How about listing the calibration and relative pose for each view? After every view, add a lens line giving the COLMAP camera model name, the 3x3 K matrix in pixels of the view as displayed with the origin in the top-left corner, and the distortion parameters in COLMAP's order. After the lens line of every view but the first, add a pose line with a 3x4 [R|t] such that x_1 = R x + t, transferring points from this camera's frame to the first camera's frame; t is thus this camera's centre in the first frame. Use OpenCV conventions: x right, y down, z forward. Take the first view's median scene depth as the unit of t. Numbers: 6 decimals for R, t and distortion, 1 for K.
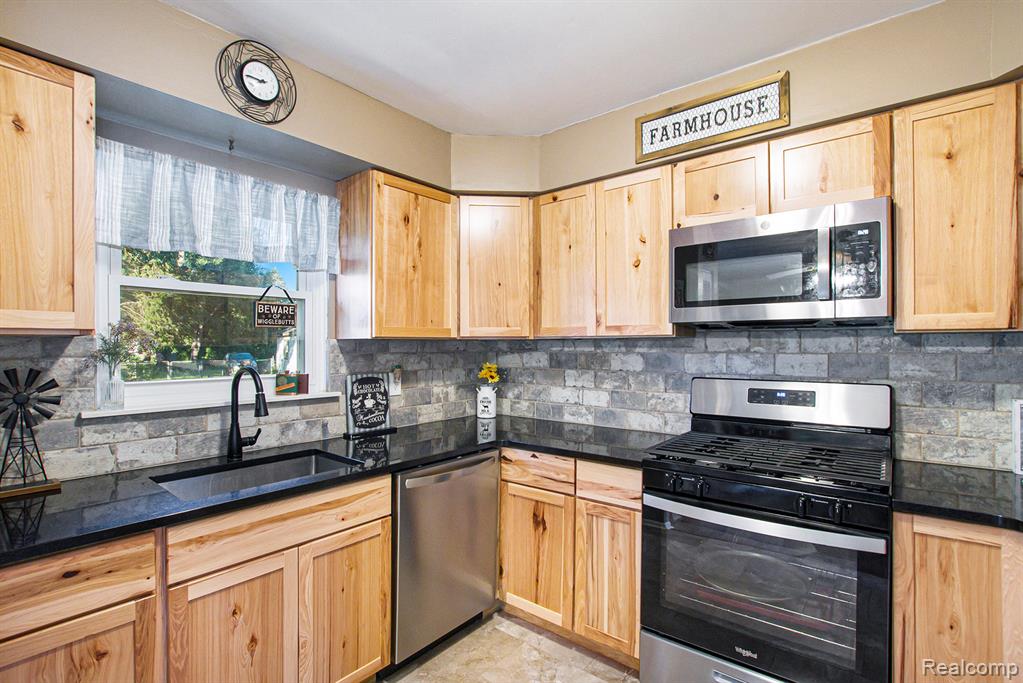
lens RADIAL K [[470.6, 0, 511.5], [0, 470.6, 341.5], [0, 0, 1]] dist [-0.024569, -0.000161]
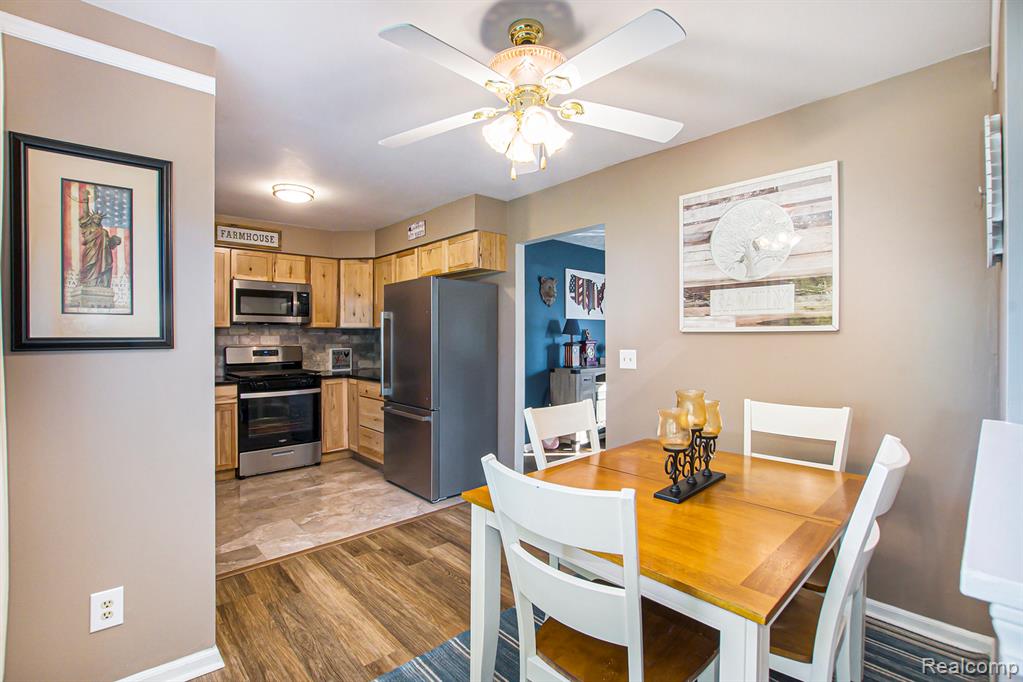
lens RADIAL K [[464.1, 0, 511.5], [0, 464.1, 341.0], [0, 0, 1]] dist [-0.028873, 0.000110]
pose [[0.126225, -0.015483, 0.991881, -1.847700], [-0.009441, 0.999814, 0.016809, 0.002139], [-0.991957, -0.011486, 0.126056, -0.656320]]
